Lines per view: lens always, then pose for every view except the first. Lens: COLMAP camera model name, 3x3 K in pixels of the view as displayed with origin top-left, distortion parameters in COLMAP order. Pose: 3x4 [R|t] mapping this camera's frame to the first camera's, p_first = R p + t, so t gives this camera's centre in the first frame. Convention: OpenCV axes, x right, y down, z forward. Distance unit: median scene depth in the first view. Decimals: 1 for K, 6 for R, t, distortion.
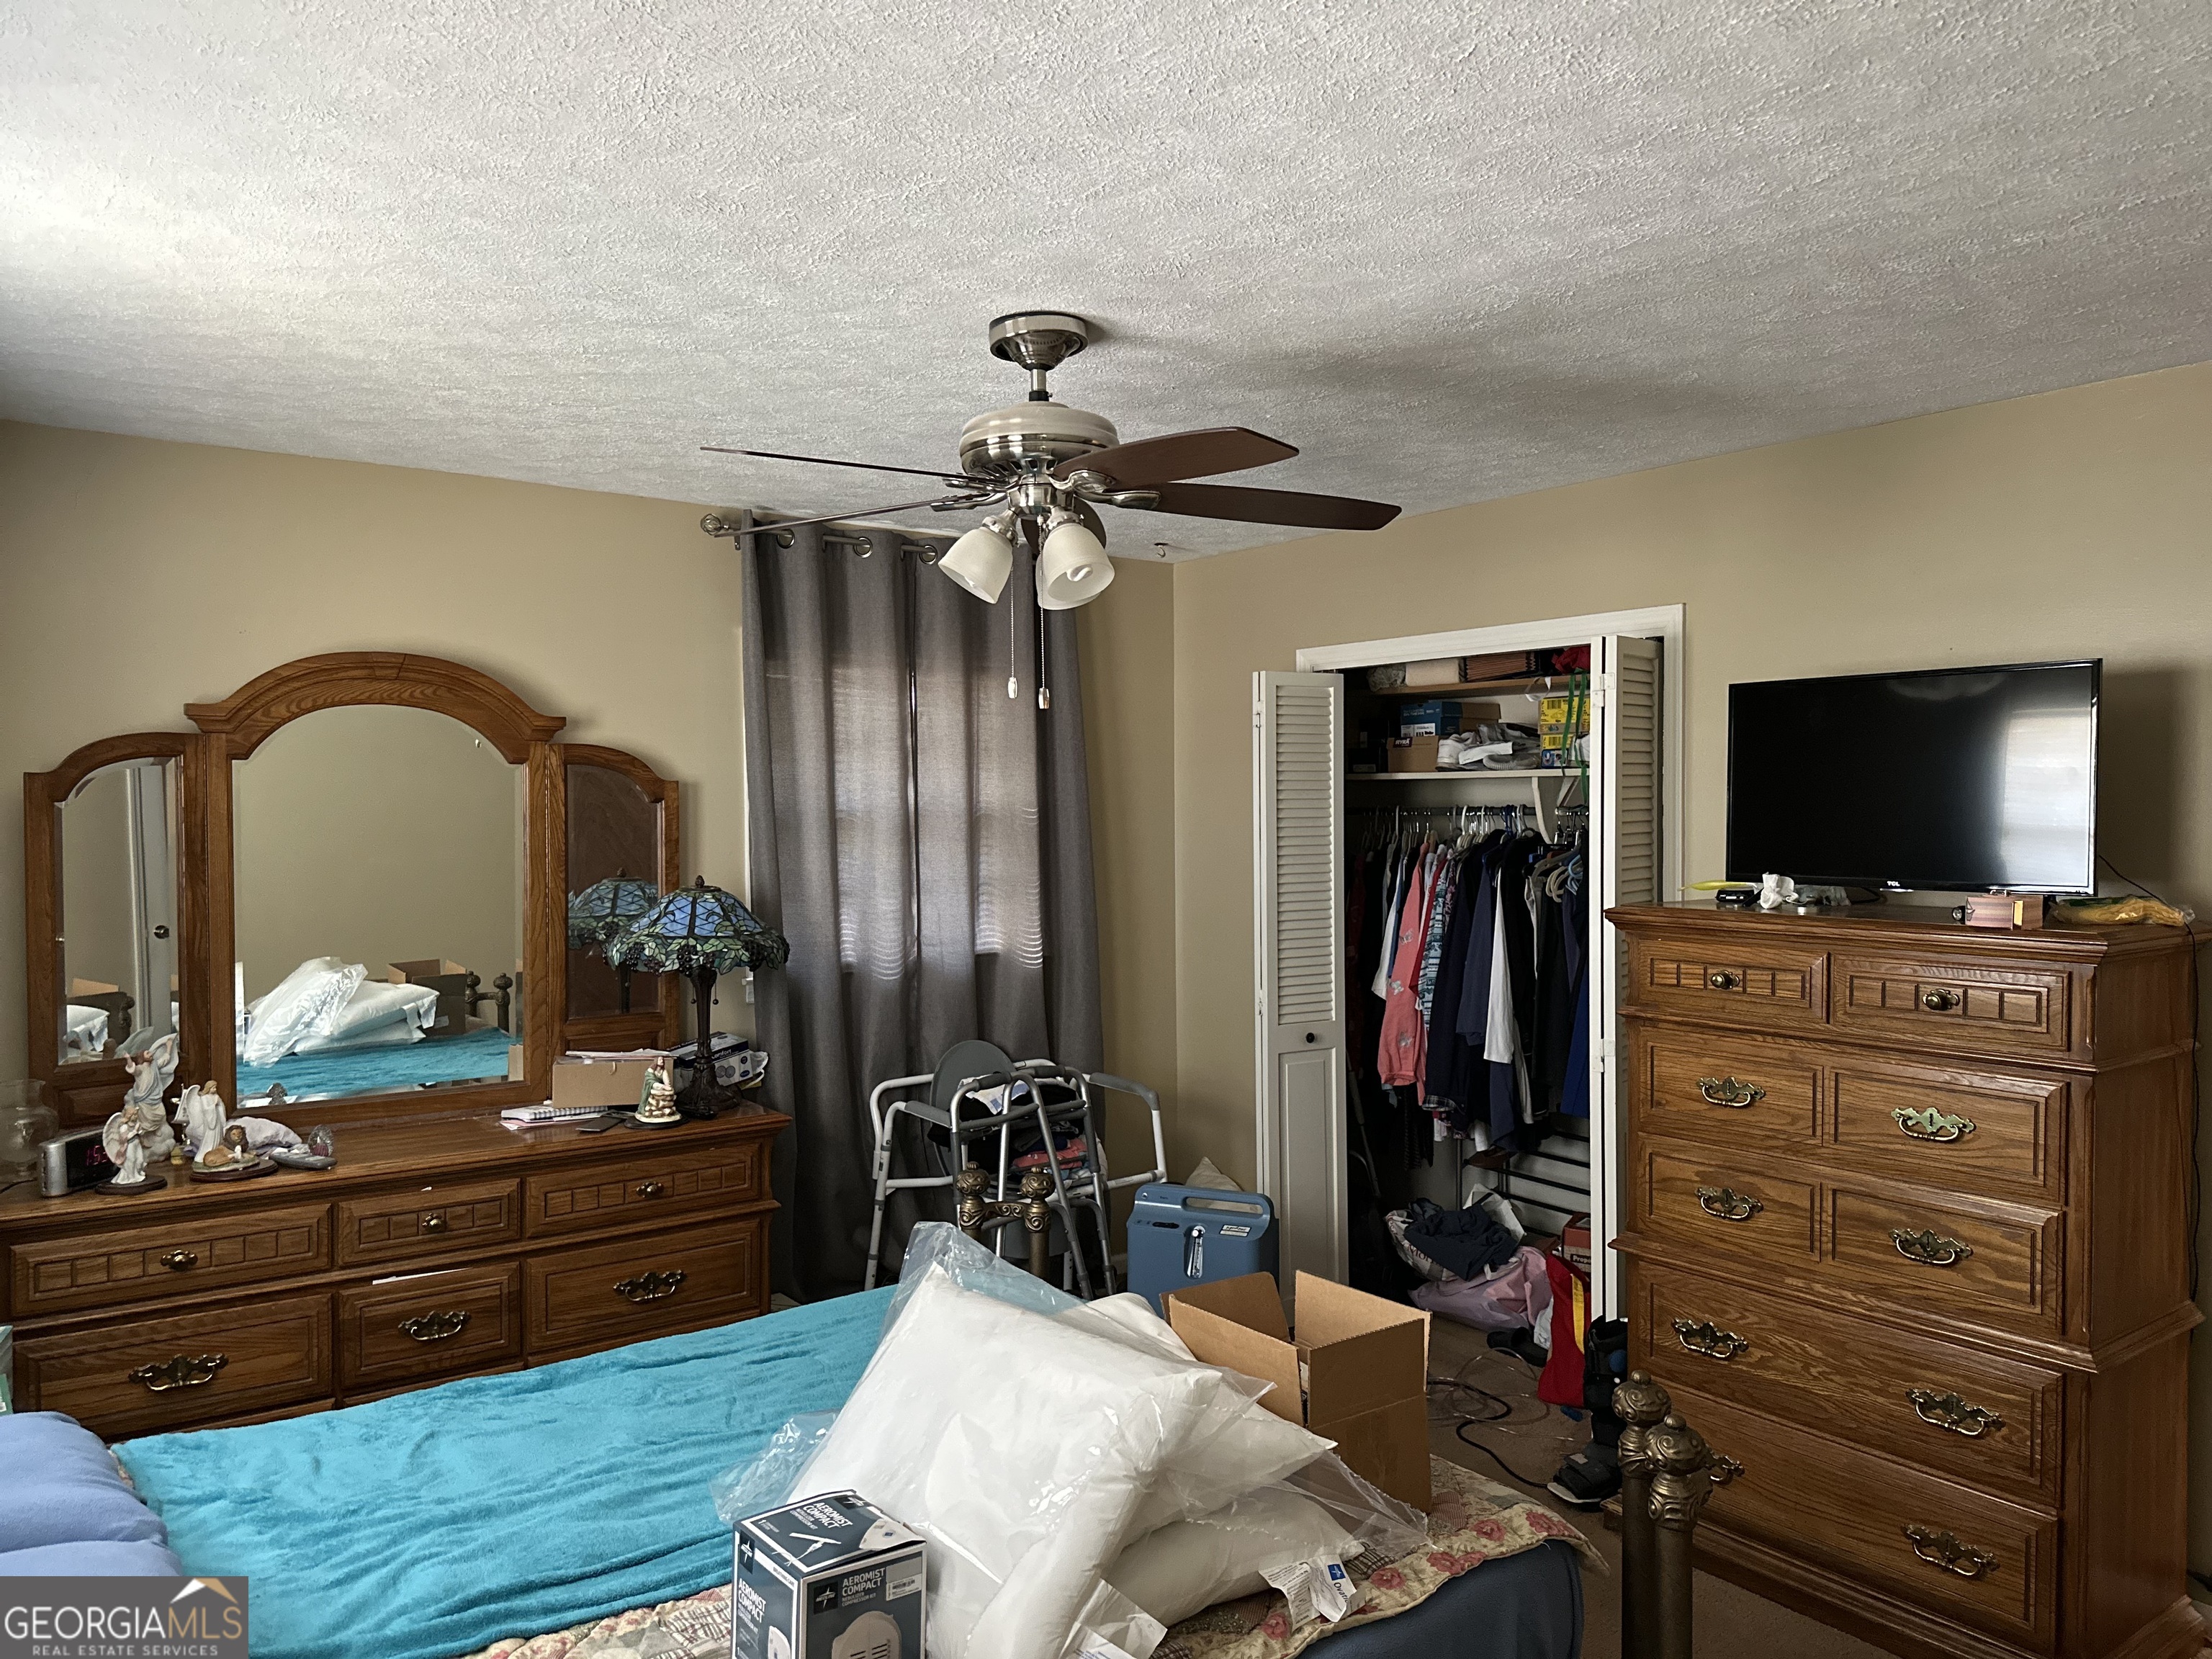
lens RADIAL K [[1511.5, 0, 1107.6], [0, 1511.5, 834.1], [0, 0, 1]] dist [0.146945, -0.208307]
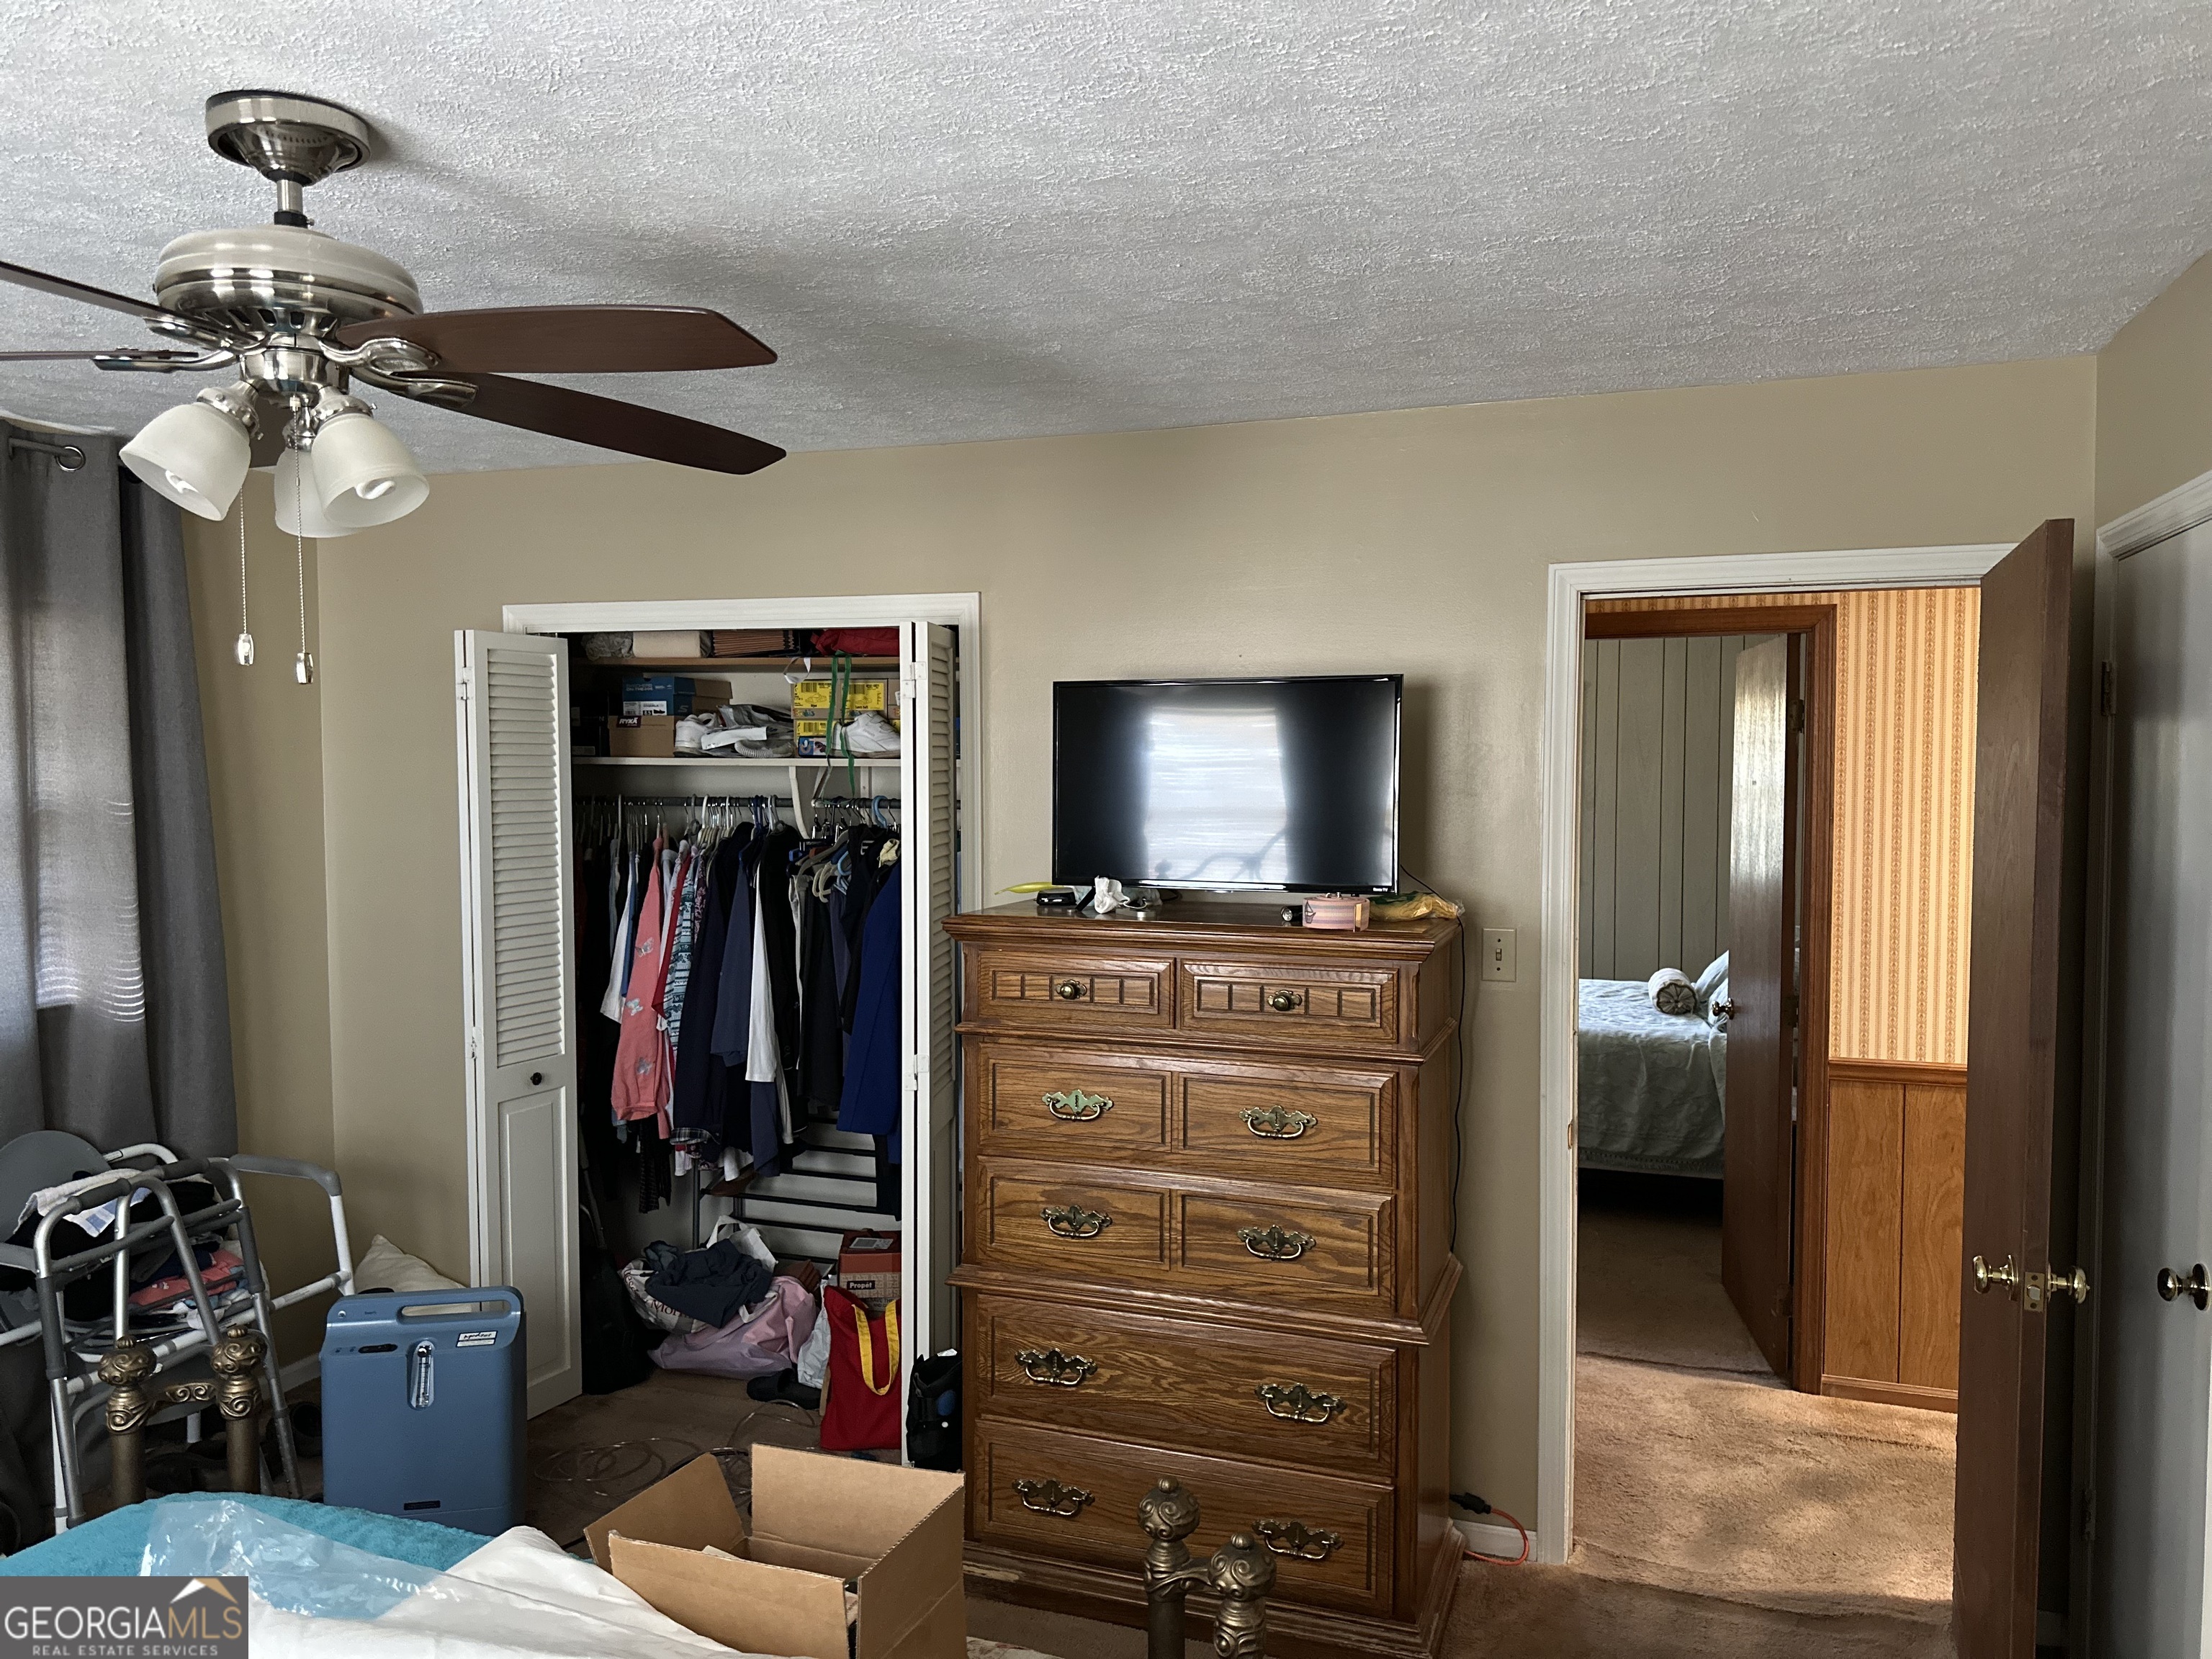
lens RADIAL K [[1559.8, 0, 1122.4], [0, 1559.8, 838.3], [0, 0, 1]] dist [0.091859, -0.114859]
pose [[0.841662, -0.018461, 0.539688, -0.092619], [0.007602, 0.999721, 0.022342, -0.020547], [-0.539950, -0.014701, 0.841568, 0.161141]]
